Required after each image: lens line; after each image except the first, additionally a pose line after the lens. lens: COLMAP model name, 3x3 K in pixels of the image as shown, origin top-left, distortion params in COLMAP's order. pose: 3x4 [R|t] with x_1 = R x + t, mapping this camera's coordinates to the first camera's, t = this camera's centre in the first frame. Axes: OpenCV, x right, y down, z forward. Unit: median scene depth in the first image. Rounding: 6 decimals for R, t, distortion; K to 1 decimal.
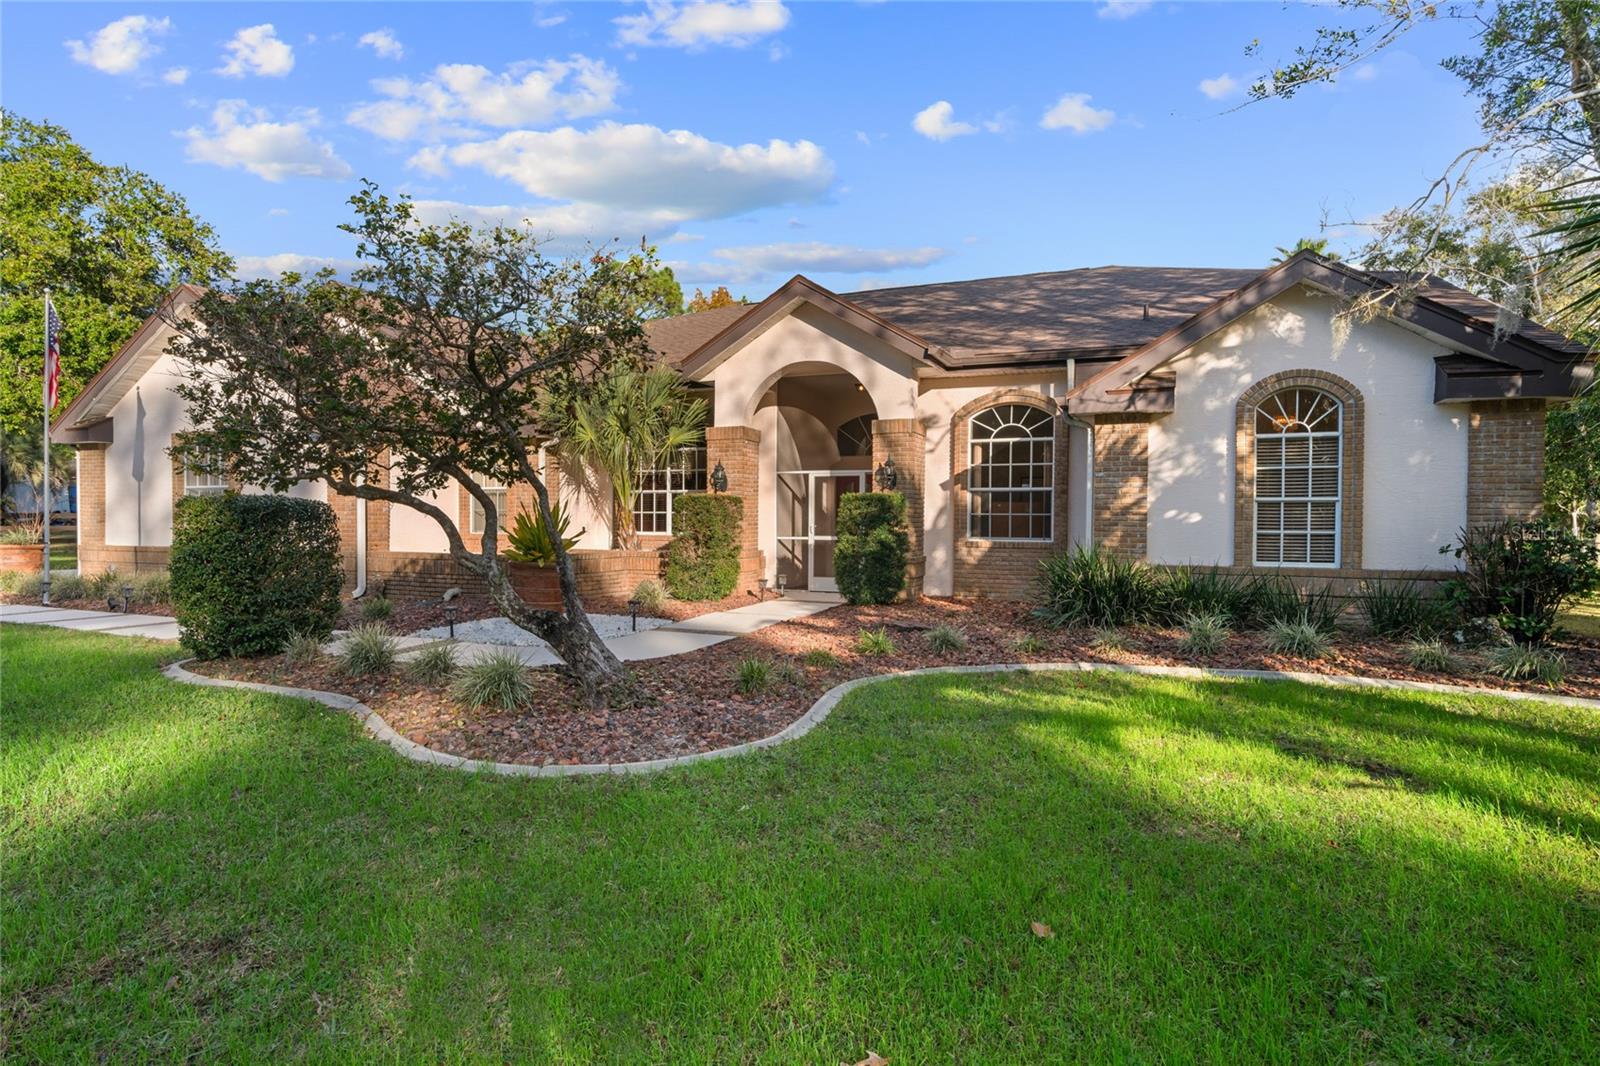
lens RADIAL K [[859.6, 0, 800.0], [0, 859.6, 533.0], [0, 0, 1]] dist [-0.000181, -0.000127]
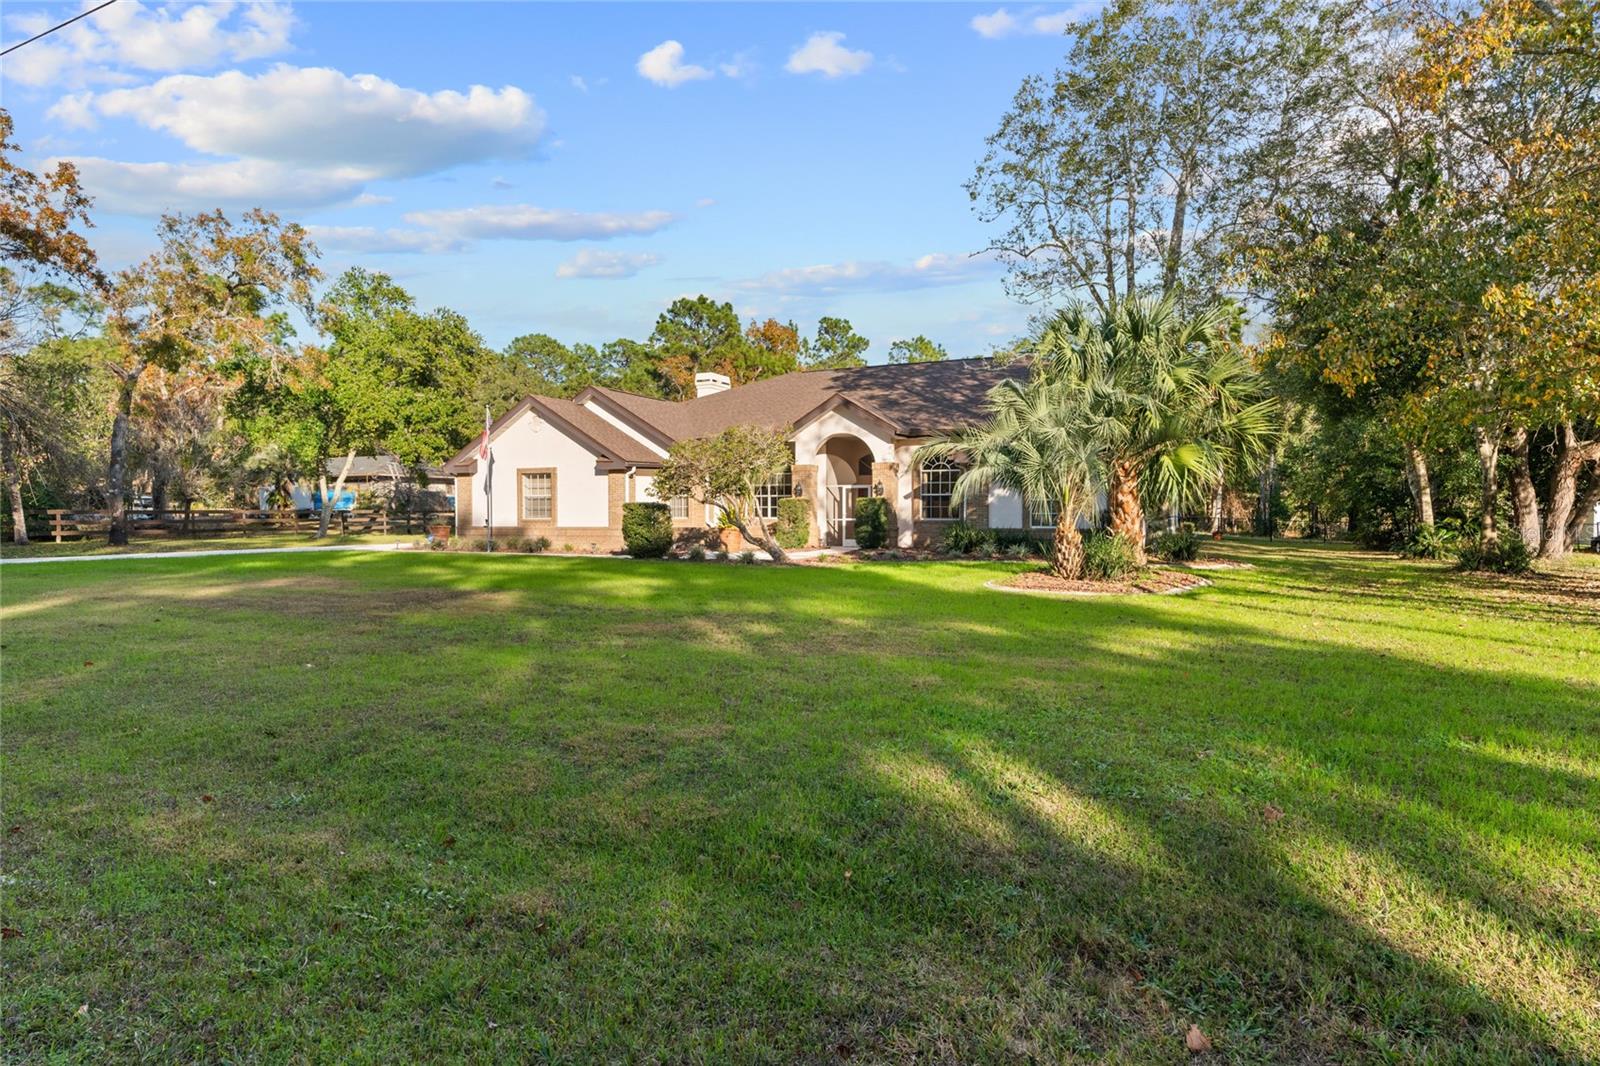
lens RADIAL K [[881.1, 0, 797.4], [0, 881.1, 538.0], [0, 0, 1]] dist [-0.000964, -0.001316]
pose [[0.998785, -0.005683, -0.048950, 0.005581], [0.006327, 0.999896, 0.012992, 0.022807], [0.048871, -0.013286, 0.998717, -1.090934]]
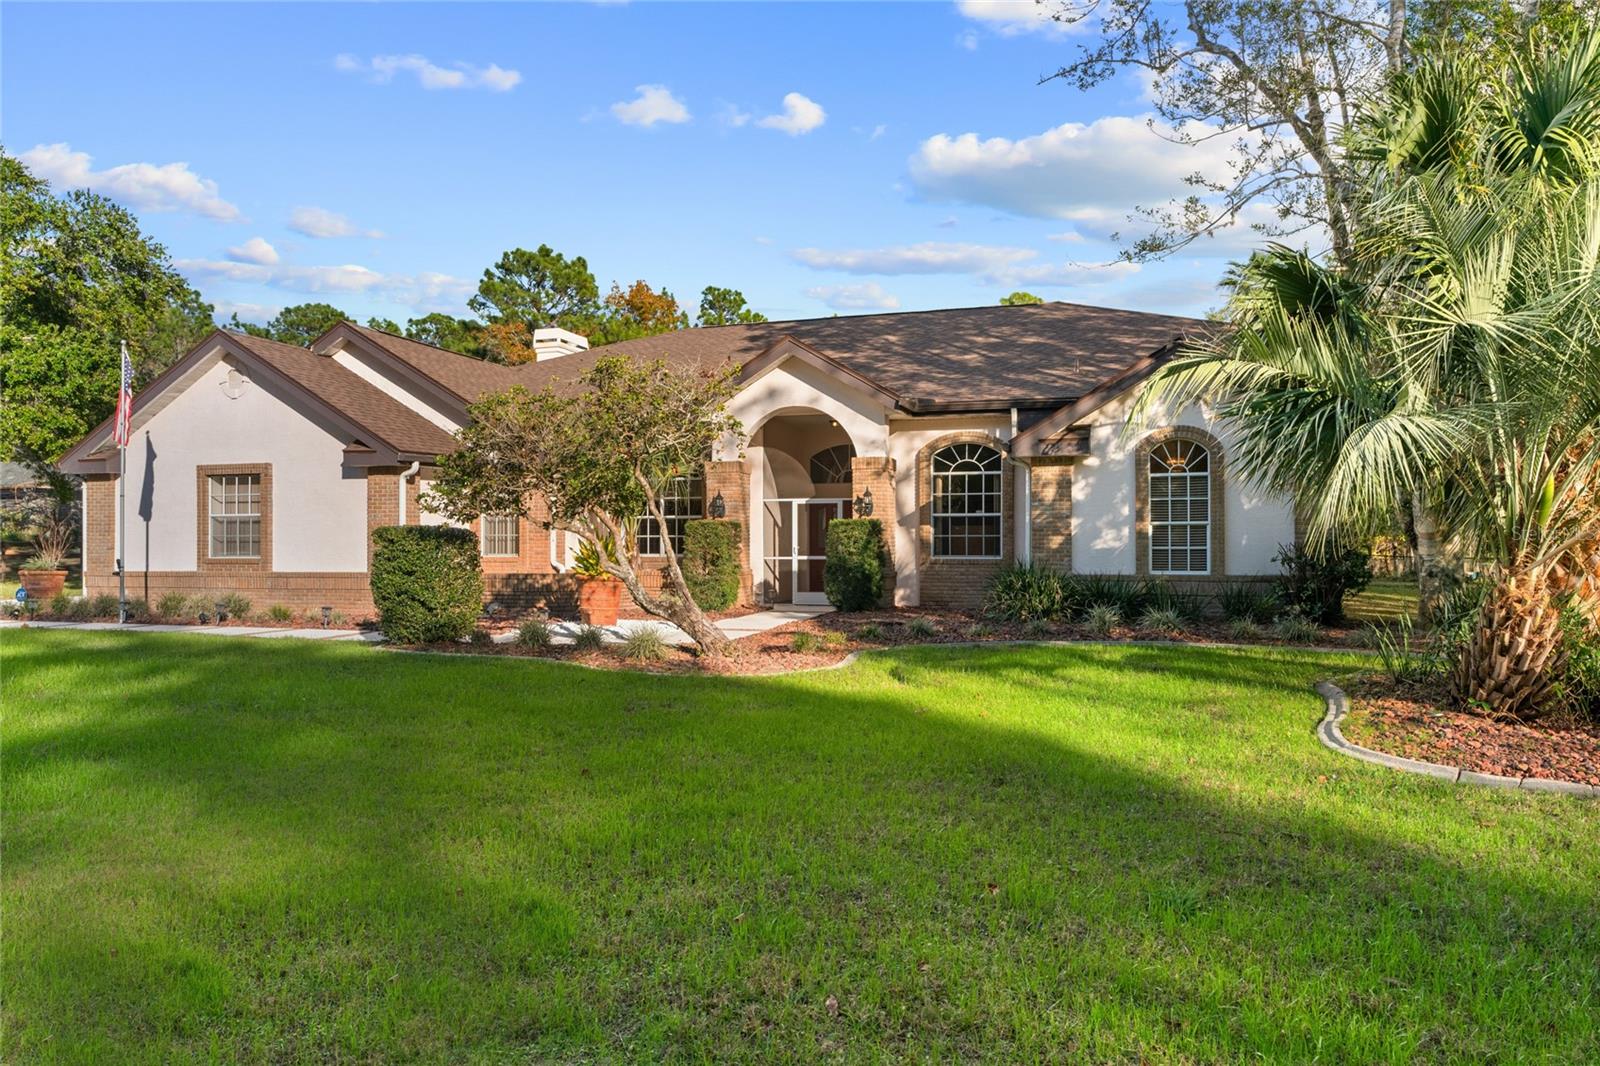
lens RADIAL K [[1056.6, 0, 800.0], [0, 1056.6, 533.0], [0, 0, 1]] dist [0.008499, 0.002597]
pose [[0.996604, -0.006392, 0.082094, -0.101166], [0.008463, 0.999654, -0.024911, 0.008470], [-0.081906, 0.025521, 0.996313, -0.421087]]
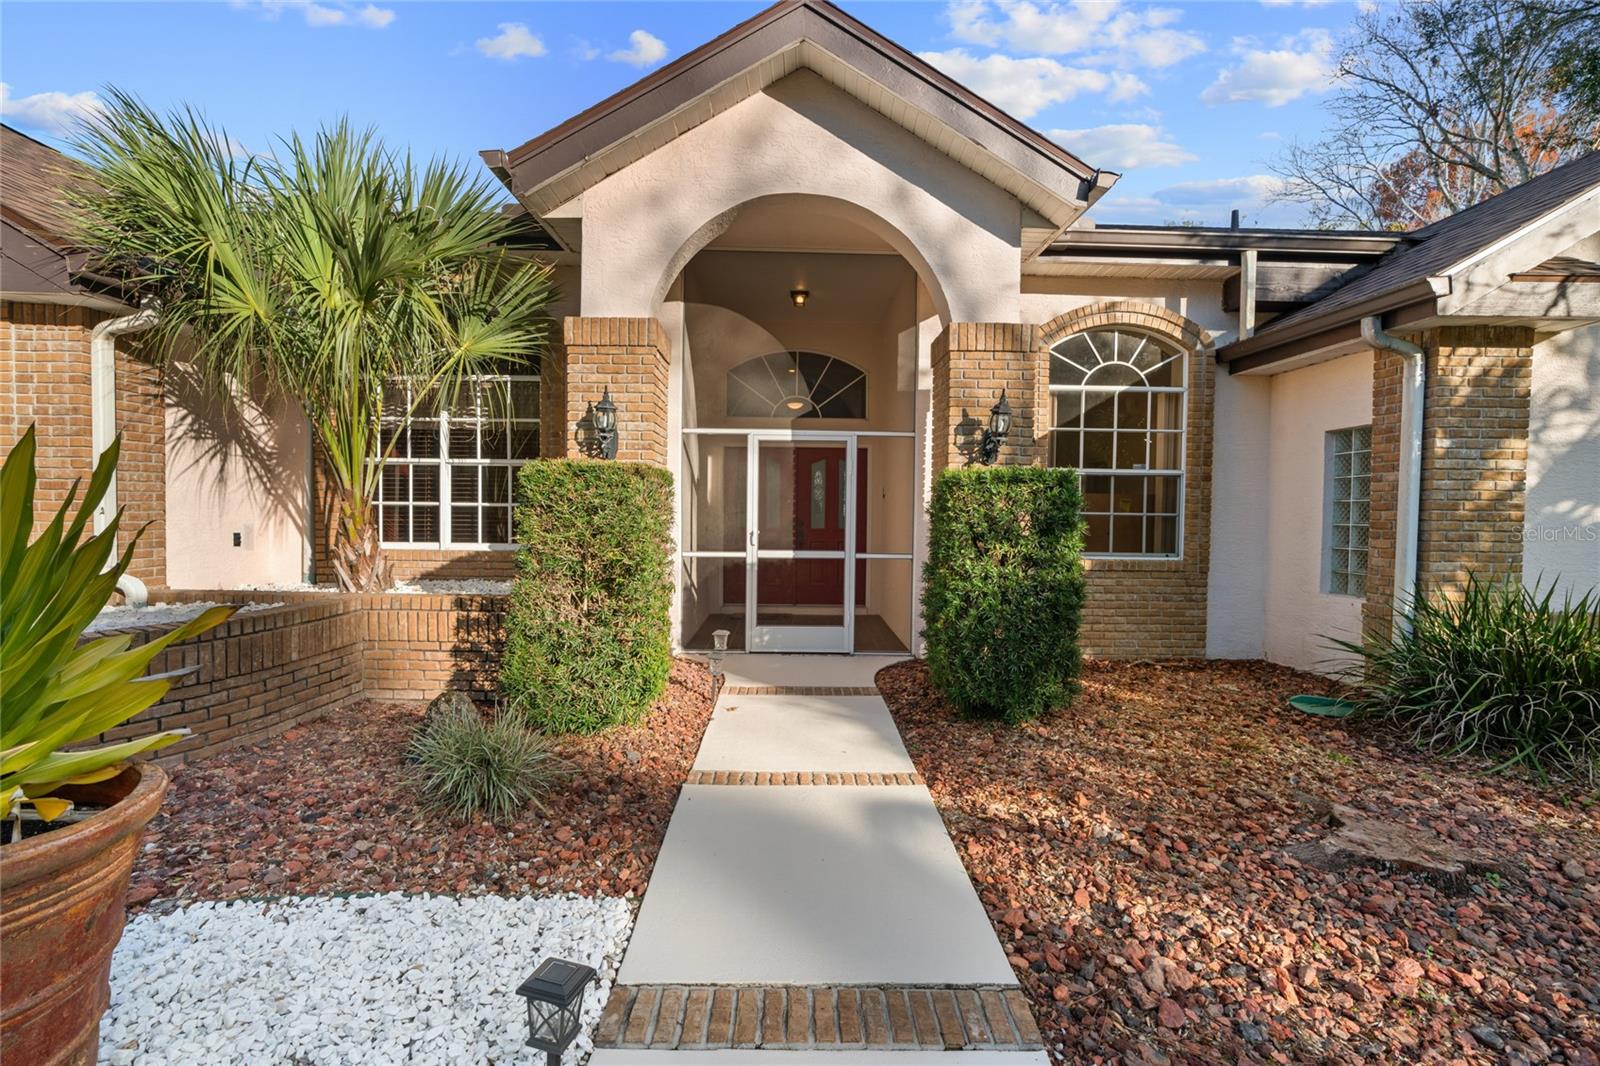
lens RADIAL K [[705.1, 0, 796.3], [0, 705.1, 531.3], [0, 0, 1]] dist [-0.007390, -0.000017]
pose [[0.917710, -0.003907, 0.397233, -0.146780], [-0.000989, 0.999926, 0.012120, -0.014796], [-0.397251, -0.011515, 0.917638, 0.621586]]
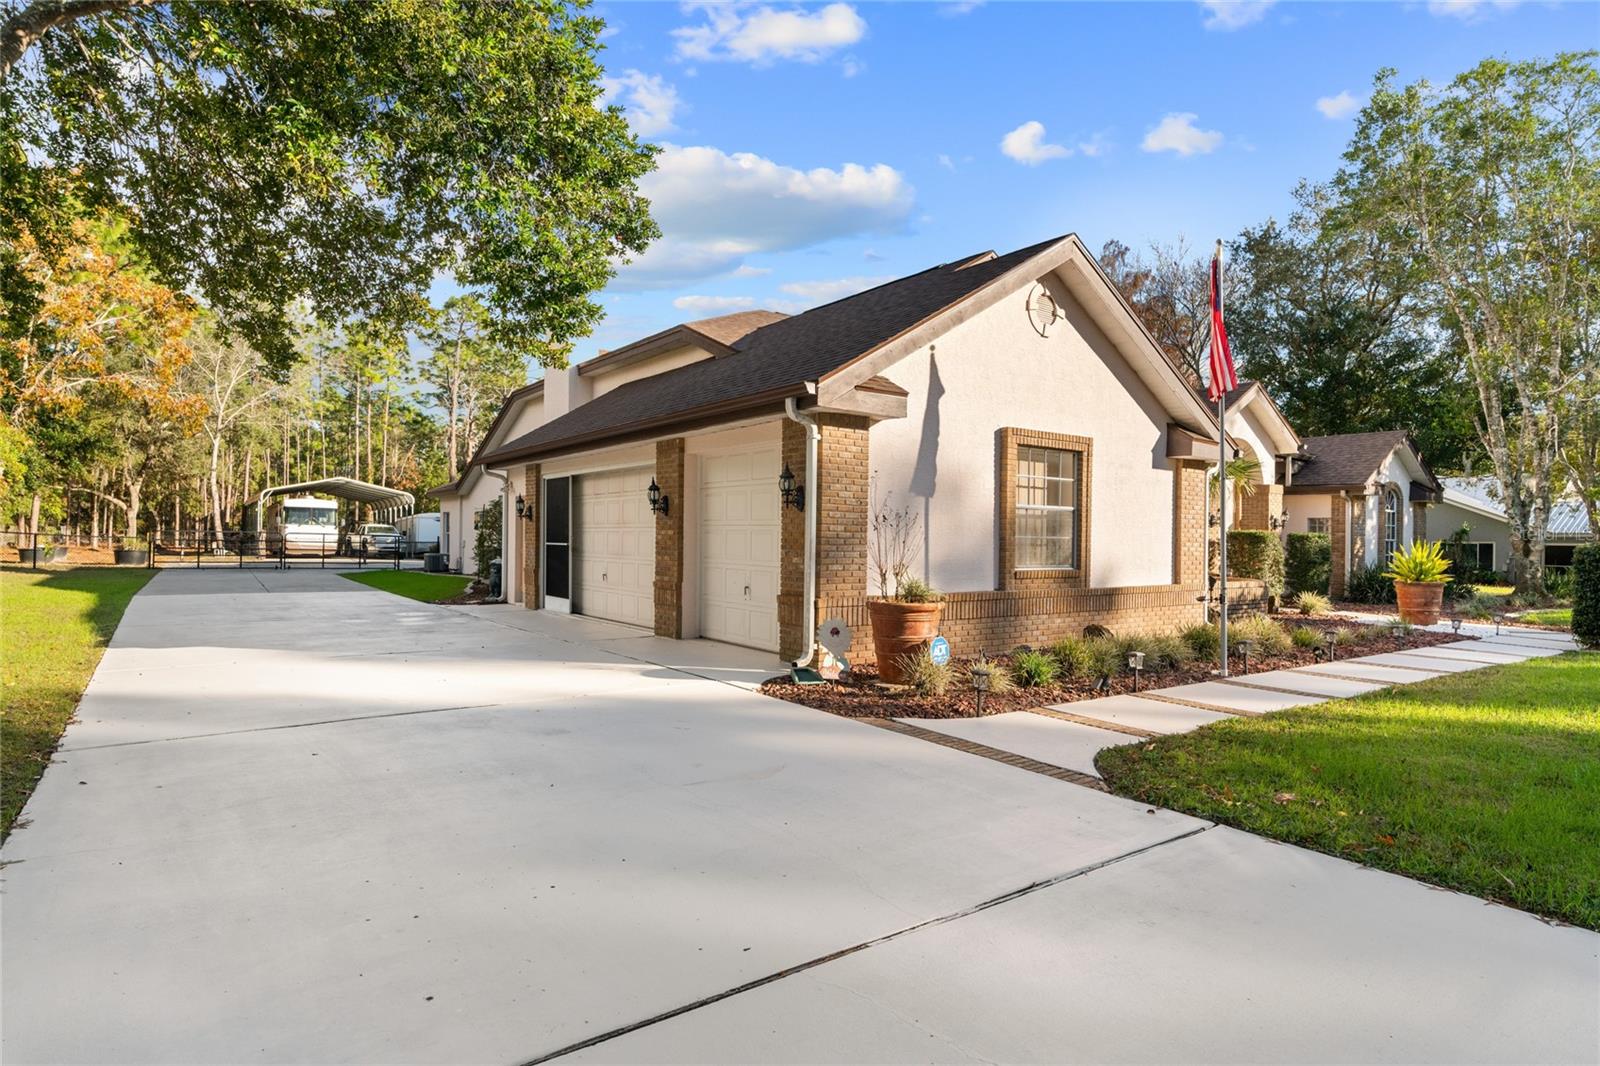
lens RADIAL K [[881.1, 0, 797.4], [0, 881.1, 538.0], [0, 0, 1]] dist [-0.000964, -0.001316]
pose [[0.500448, 0.005556, 0.865749, -1.596103], [0.003964, 0.999954, -0.008708, -0.023134], [-0.865758, 0.007790, 0.500403, 0.882283]]
